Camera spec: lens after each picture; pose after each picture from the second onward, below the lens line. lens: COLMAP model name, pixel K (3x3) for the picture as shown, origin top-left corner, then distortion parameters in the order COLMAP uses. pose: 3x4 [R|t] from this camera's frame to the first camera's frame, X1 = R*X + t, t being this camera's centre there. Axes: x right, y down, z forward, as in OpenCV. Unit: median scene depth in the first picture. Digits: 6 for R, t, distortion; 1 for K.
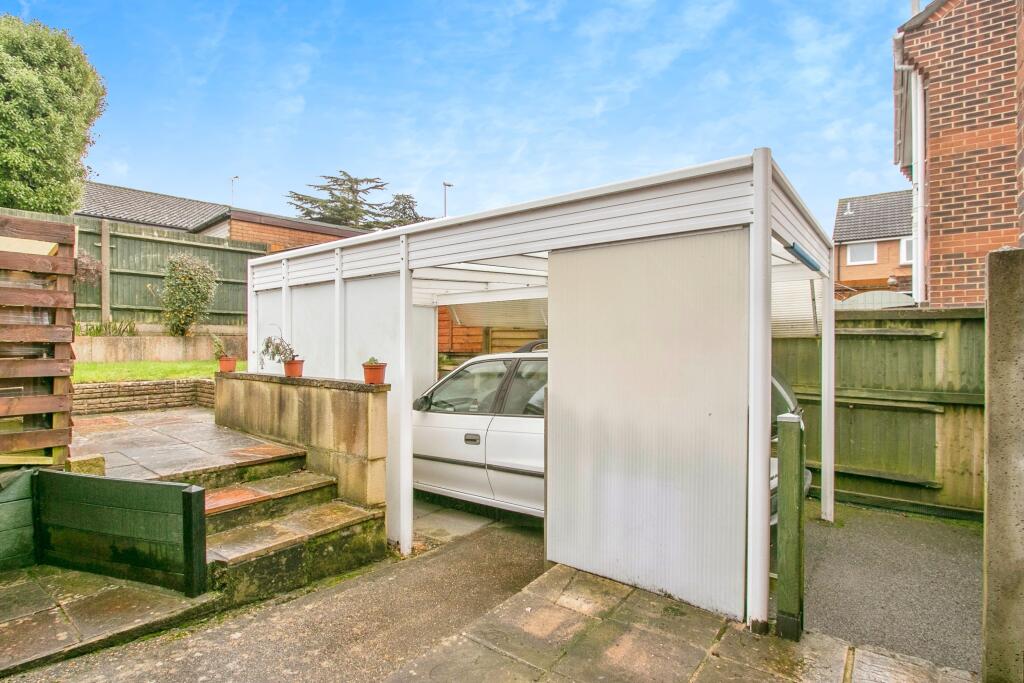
lens RADIAL K [[502.8, 0, 536.6], [0, 502.8, 344.6], [0, 0, 1]] dist [-0.002703, -0.000475]
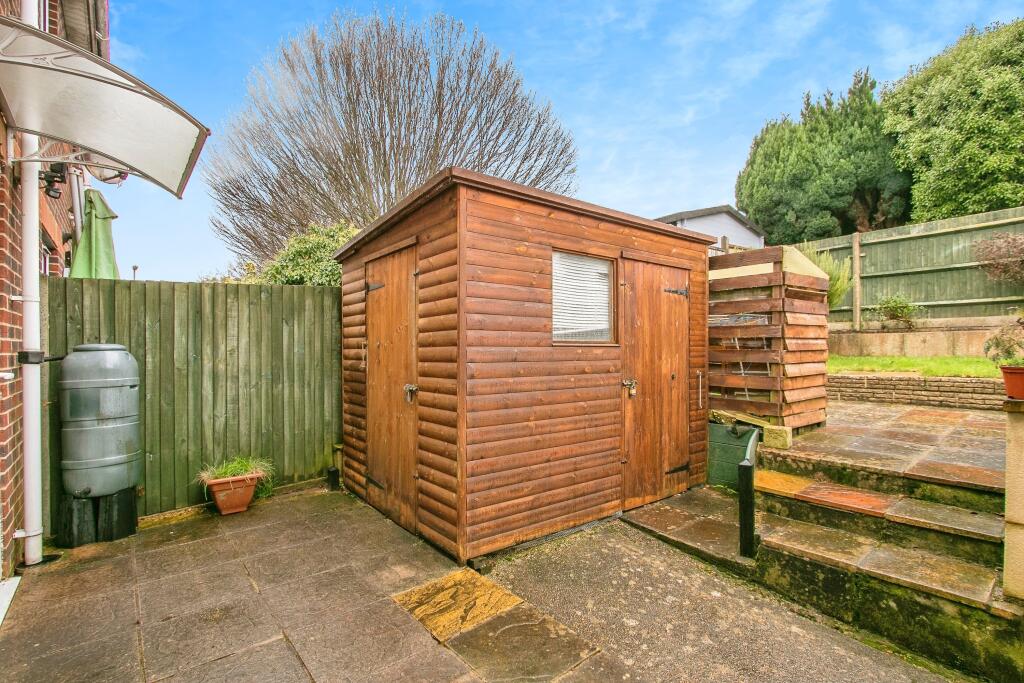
lens RADIAL K [[502.8, 0, 536.6], [0, 502.8, 344.6], [0, 0, 1]] dist [-0.002703, -0.000475]
pose [[-0.237083, 0.000002, -0.971489, 0.448344], [0.007986, 0.999966, -0.001947, 0.011547], [0.971457, -0.008220, -0.237075, 0.657009]]
